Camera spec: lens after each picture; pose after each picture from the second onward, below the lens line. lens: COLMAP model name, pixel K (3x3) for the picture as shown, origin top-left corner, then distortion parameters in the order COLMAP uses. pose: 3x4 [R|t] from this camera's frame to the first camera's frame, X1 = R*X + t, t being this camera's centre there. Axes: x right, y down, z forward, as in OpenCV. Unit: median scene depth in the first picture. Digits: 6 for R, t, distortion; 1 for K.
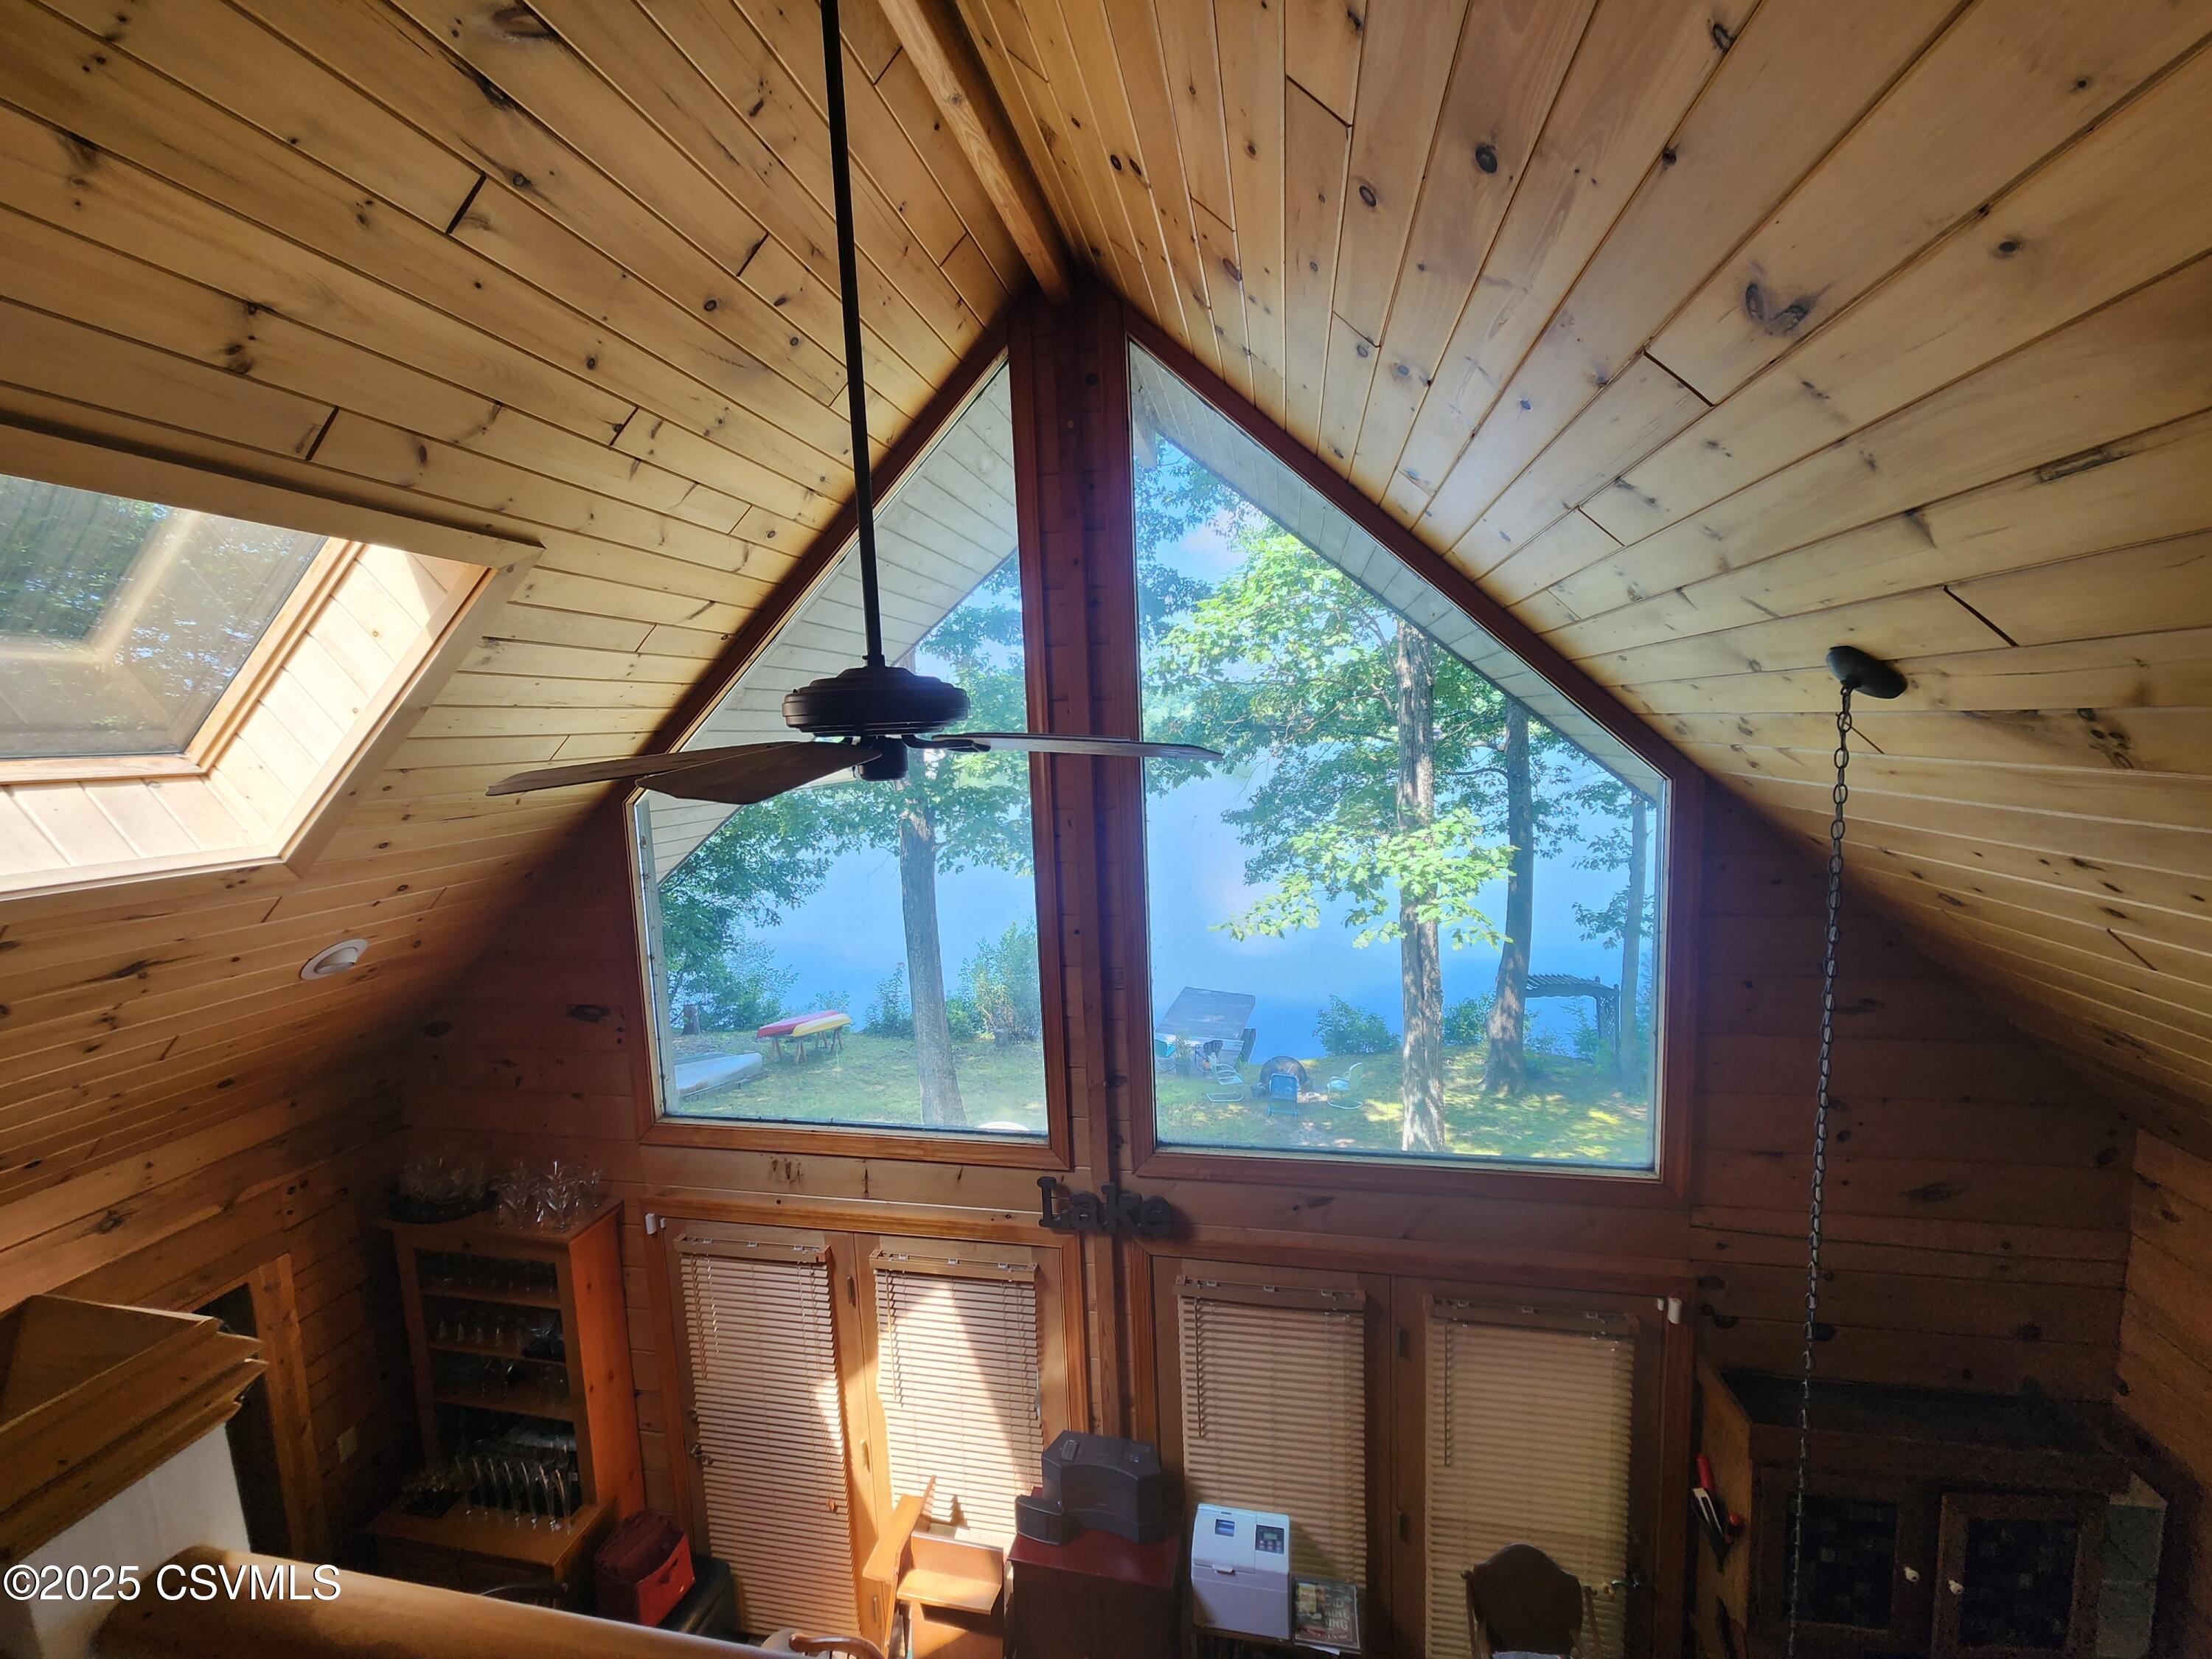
lens RADIAL K [[901.5, 0, 1104.2], [0, 901.5, 834.4], [0, 0, 1]] dist [-0.001861, -0.001006]
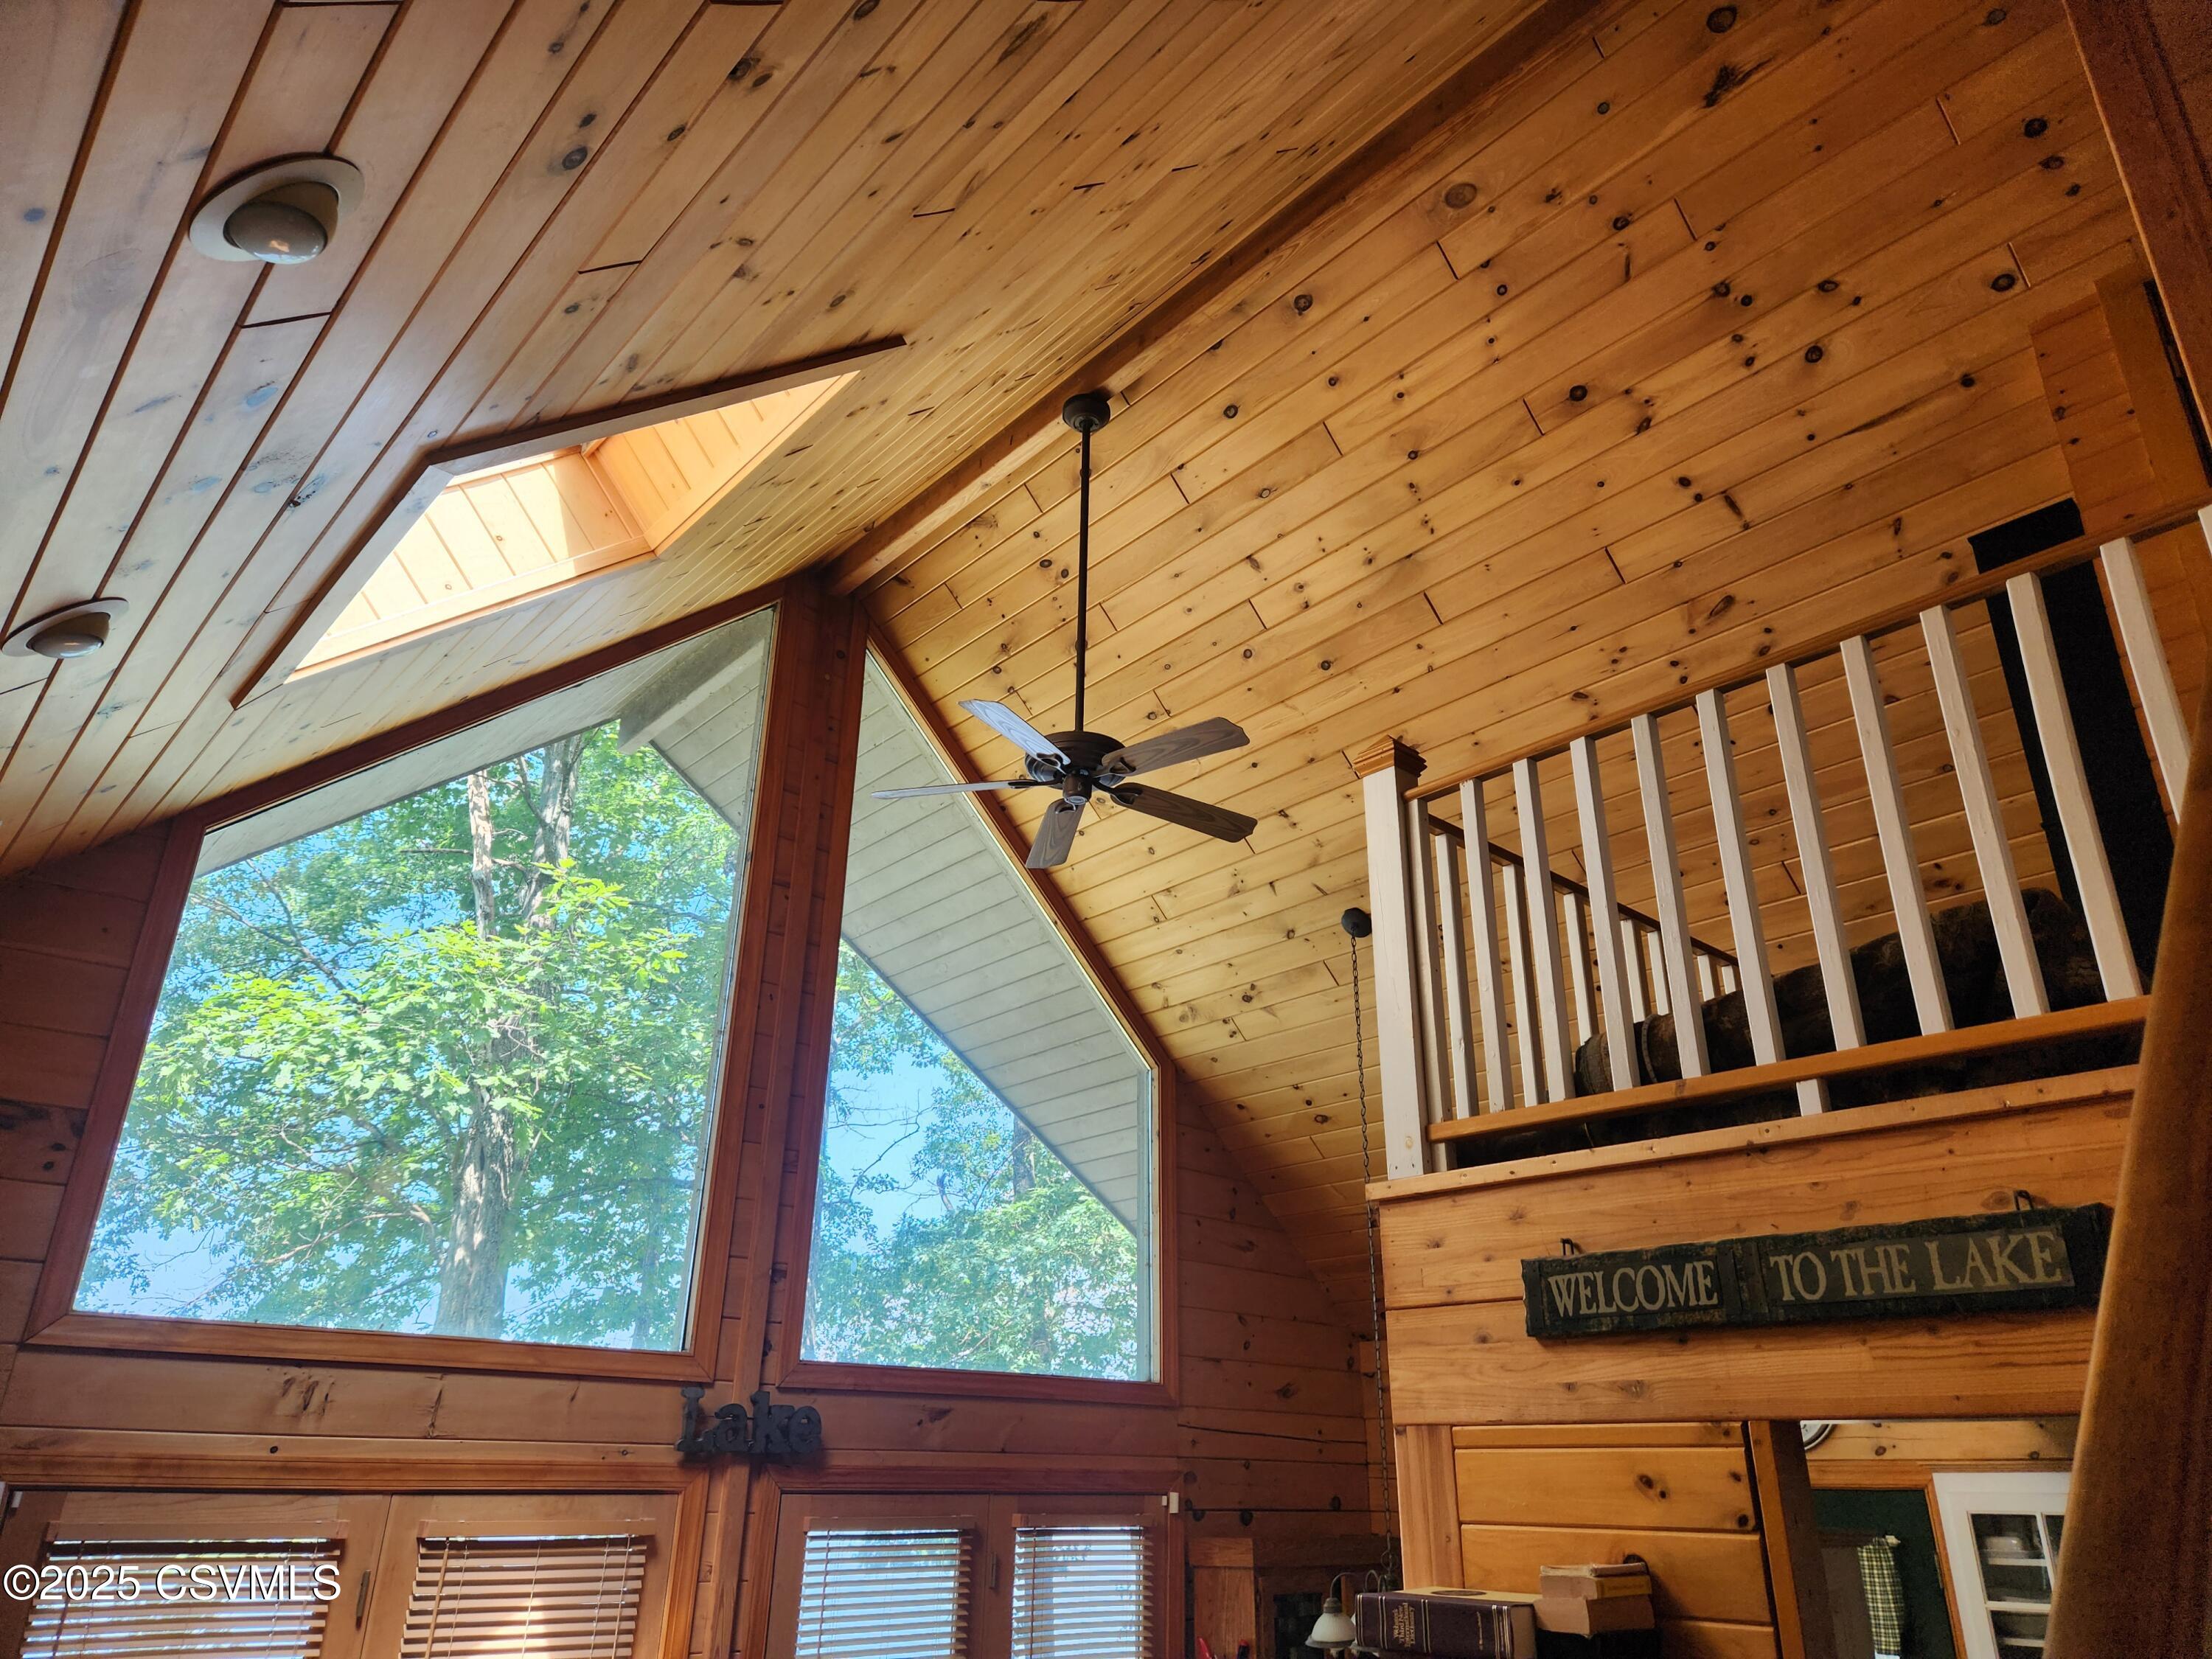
lens RADIAL K [[1492.6, 0, 1113.3], [0, 1492.6, 830.3], [0, 0, 1]] dist [0.029180, -0.002337]
pose [[0.588423, 0.367103, 0.720413, -1.071967], [0.058718, 0.869235, -0.490899, 0.661913], [-0.806418, 0.331158, 0.489922, -0.188031]]
